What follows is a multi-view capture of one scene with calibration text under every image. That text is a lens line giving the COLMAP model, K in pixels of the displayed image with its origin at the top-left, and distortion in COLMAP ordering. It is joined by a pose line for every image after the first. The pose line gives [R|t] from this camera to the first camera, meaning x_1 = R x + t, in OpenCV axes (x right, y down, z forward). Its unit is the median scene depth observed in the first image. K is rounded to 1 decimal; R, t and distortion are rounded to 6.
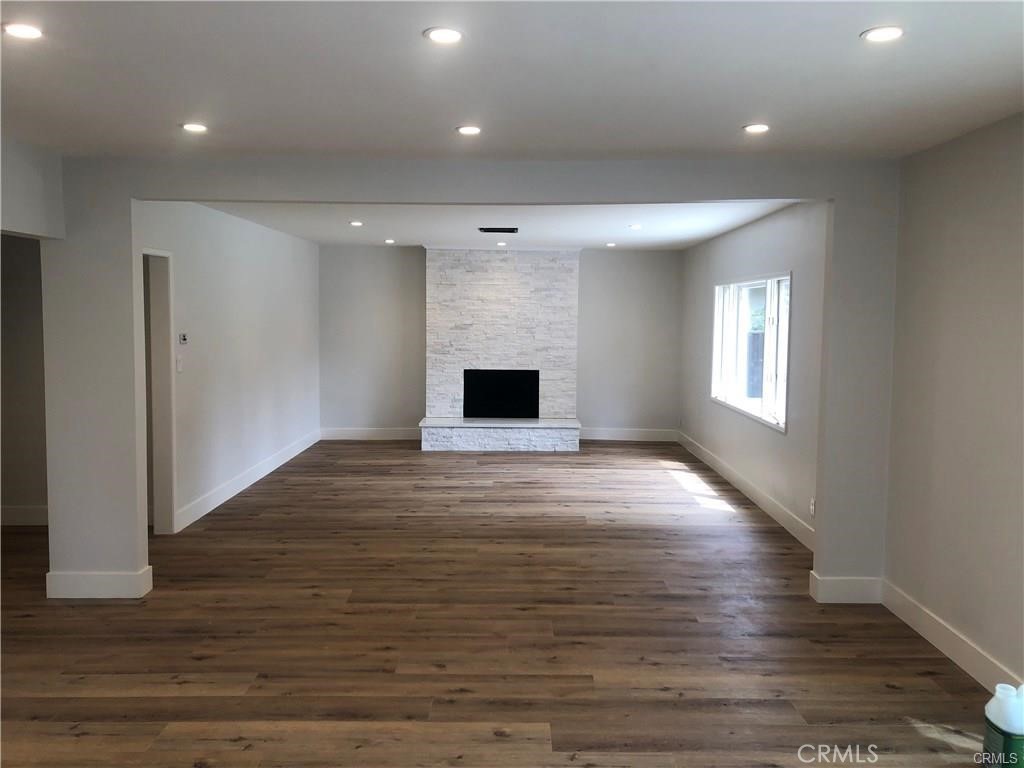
lens RADIAL K [[846.7, 0, 513.3], [0, 846.7, 383.5], [0, 0, 1]] dist [0.030770, -0.005382]
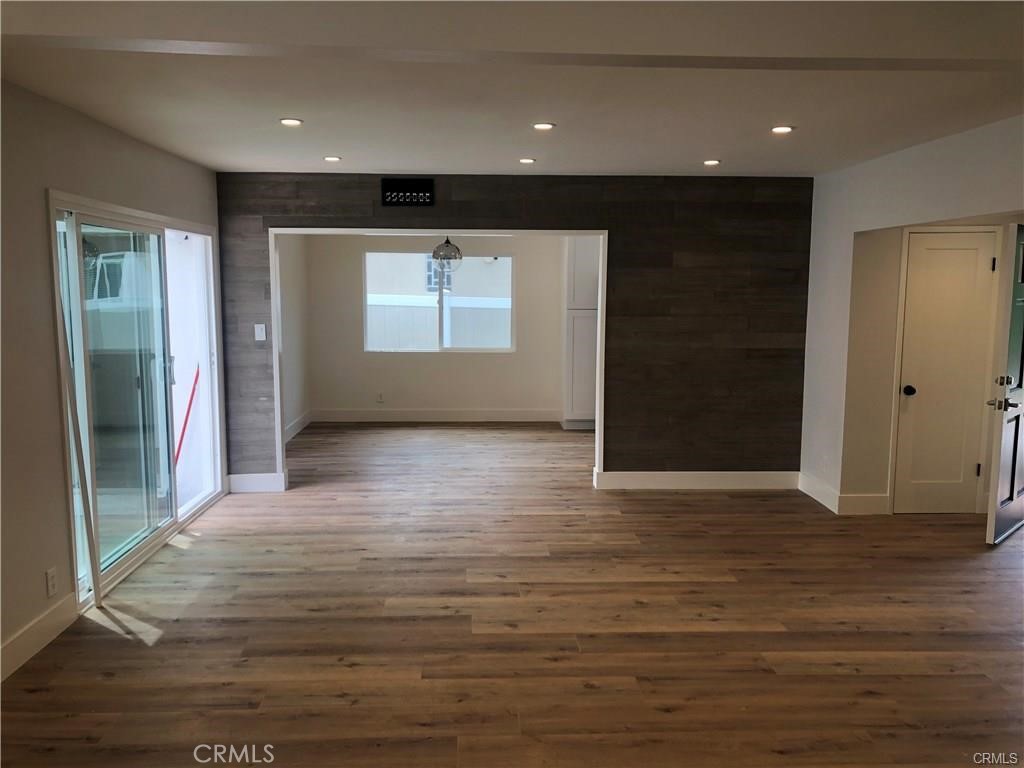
lens RADIAL K [[846.7, 0, 512.4], [0, 846.7, 384.4], [0, 0, 1]] dist [0.030770, -0.005382]
pose [[-0.998534, -0.007095, -0.053660, 0.046572], [-0.018104, 0.978053, 0.207568, -0.164461], [0.051010, 0.208236, -0.976748, 1.855940]]
